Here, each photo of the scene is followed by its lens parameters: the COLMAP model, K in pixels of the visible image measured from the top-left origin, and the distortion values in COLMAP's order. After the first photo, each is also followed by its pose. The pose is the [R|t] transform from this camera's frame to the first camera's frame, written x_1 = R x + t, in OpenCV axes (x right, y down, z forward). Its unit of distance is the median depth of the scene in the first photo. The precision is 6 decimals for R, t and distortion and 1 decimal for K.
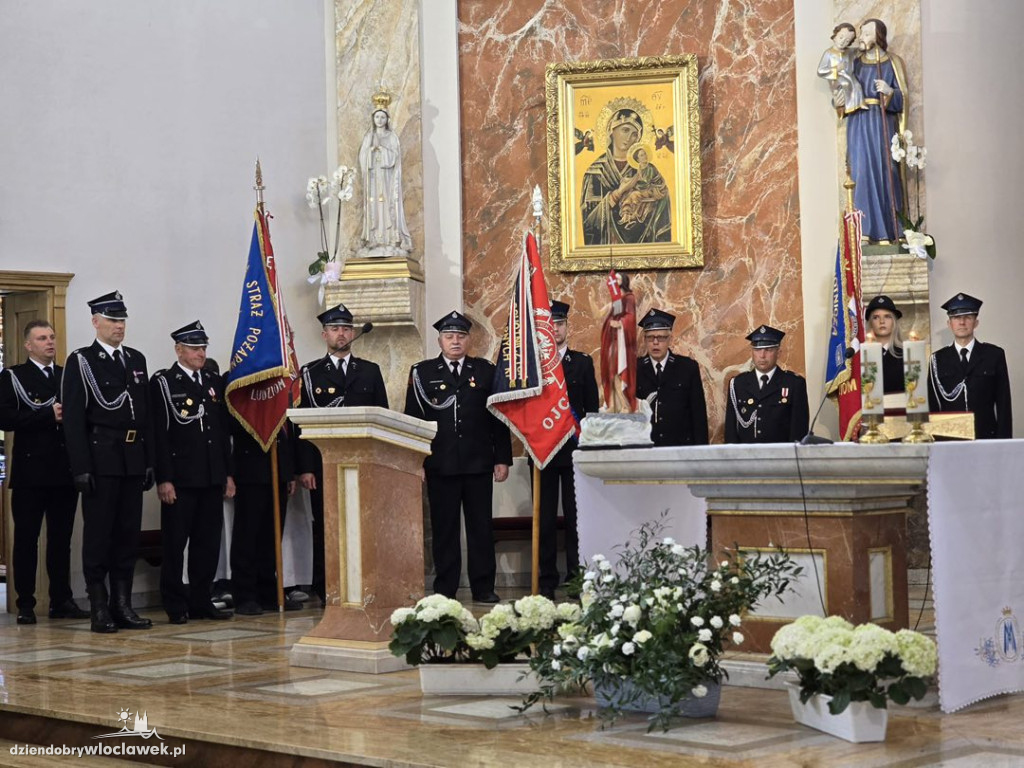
lens RADIAL K [[1946.4, 0, 512.0], [0, 1946.4, 384.0], [0, 0, 1]] dist [-0.071656, 1.423083]
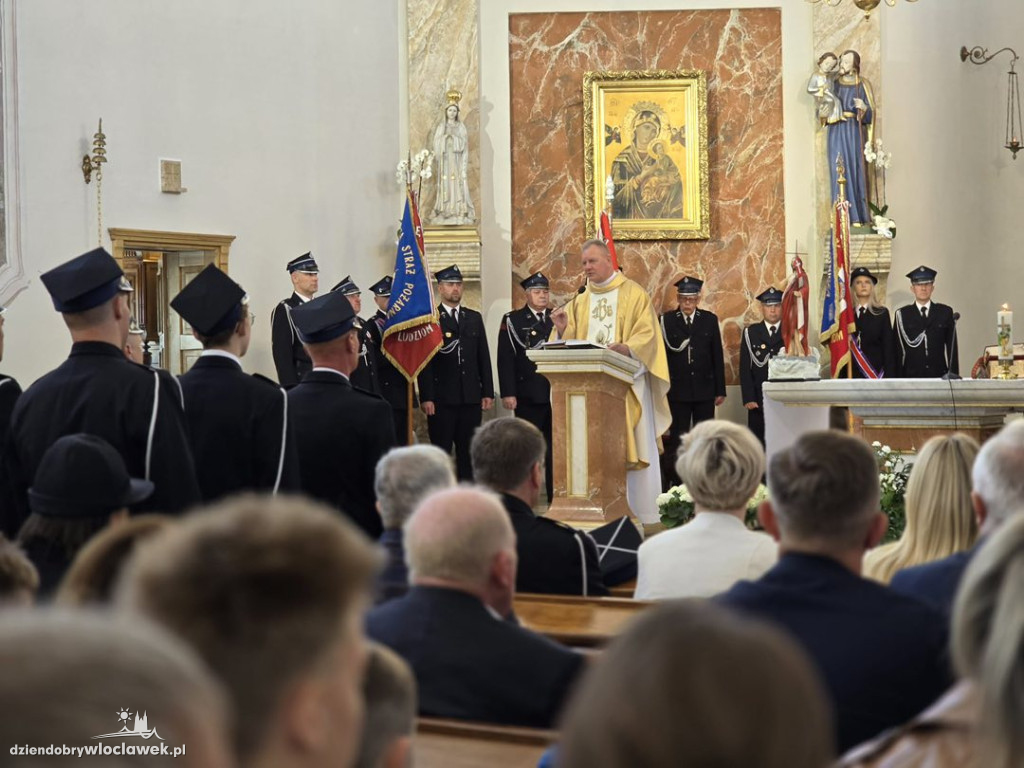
lens RADIAL K [[1944.2, 0, 512.0], [0, 1944.2, 384.0], [0, 0, 1]] dist [-0.320469, 3.651870]
pose [[0.984459, 0.007854, 0.175440, -0.255903], [-0.013476, 0.999432, 0.030880, -0.003500], [-0.175098, -0.032764, 0.984006, -0.221889]]
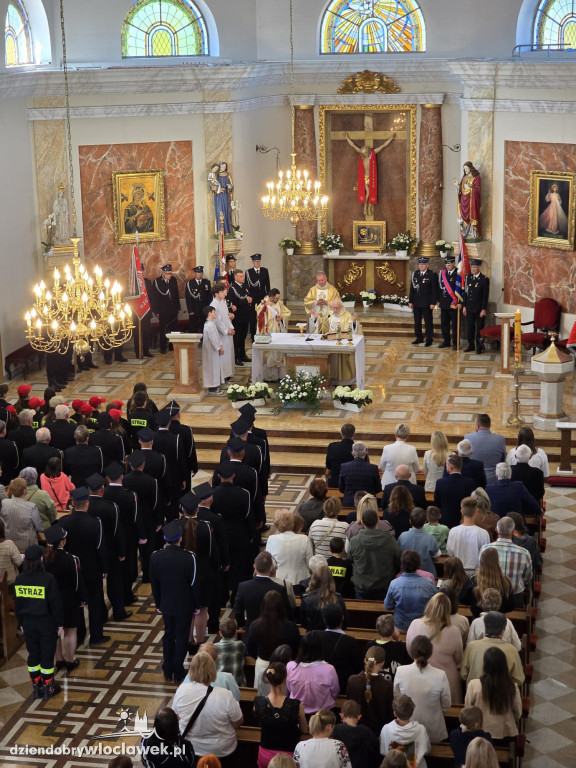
lens RADIAL K [[1459.8, 0, 288.0], [0, 1459.8, 384.0], [0, 0, 1]] dist [-0.071656, 1.423083]
pose [[0.826951, -0.124359, 0.548349, -1.038025], [-0.016593, 0.969413, 0.244875, -0.413006], [-0.562028, -0.211598, 0.799594, -0.974859]]
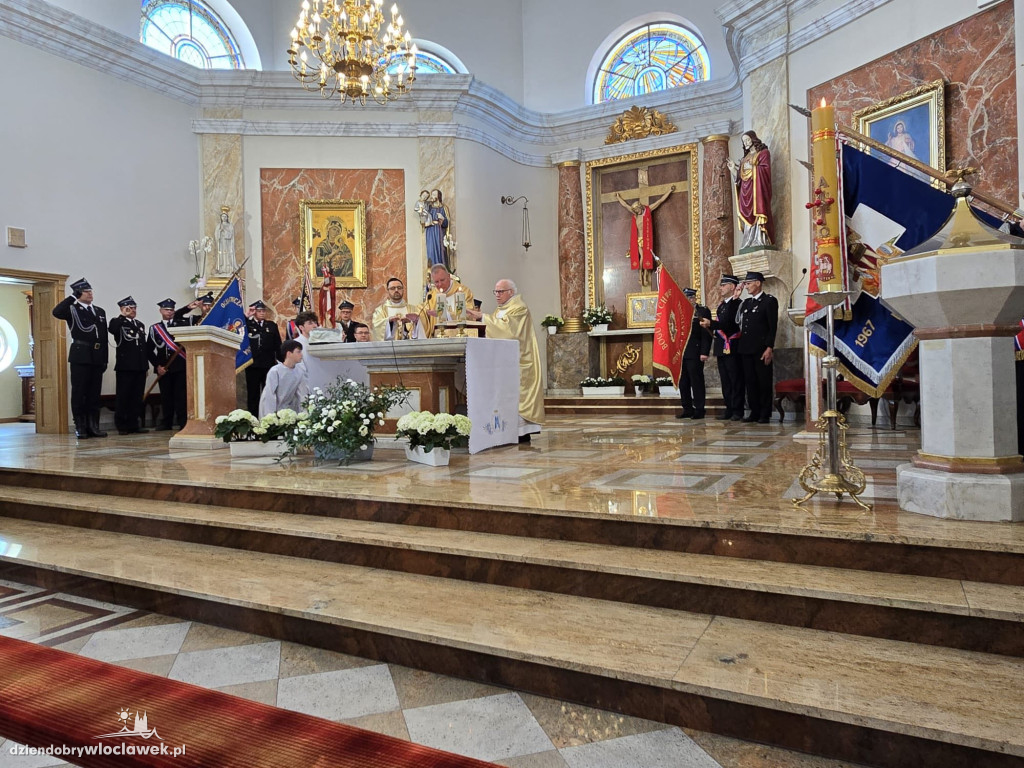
lens RADIAL K [[696.6, 0, 512.0], [0, 696.6, 384.0], [0, 0, 1]] dist [-0.012166, -0.002155]
pose [[0.954295, 0.001209, 0.298865, 0.012016], [-0.010476, 0.999513, 0.029407, 0.034202], [-0.298684, -0.031194, 0.953842, 0.115138]]
